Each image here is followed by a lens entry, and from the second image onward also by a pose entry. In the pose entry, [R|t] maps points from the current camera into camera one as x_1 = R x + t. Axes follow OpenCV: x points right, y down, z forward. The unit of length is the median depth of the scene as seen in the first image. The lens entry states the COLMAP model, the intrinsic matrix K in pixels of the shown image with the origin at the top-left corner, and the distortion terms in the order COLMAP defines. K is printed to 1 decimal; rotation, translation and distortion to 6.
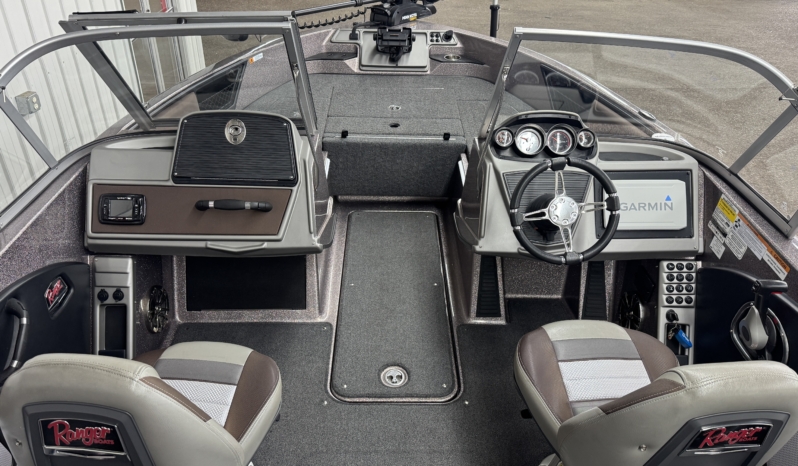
lens RADIAL K [[604.3, 0, 399.0], [0, 604.3, 233.0], [0, 0, 1]] dist [0.089842, -0.138040]
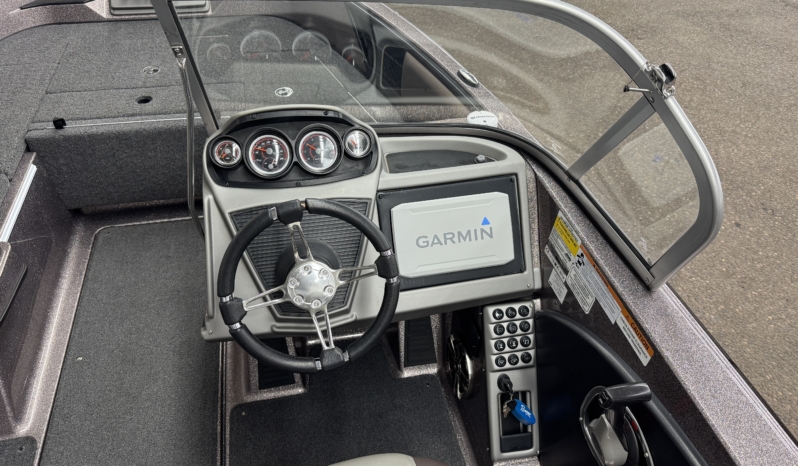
lens RADIAL K [[604.0, 0, 399.4], [0, 604.0, 228.9], [0, 0, 1]] dist [0.150101, -0.261242]
pose [[0.982409, -0.114793, 0.147294, 0.242164], [0.095511, 0.986649, 0.131911, -0.144271], [-0.160470, -0.115522, 0.980257, 0.349353]]
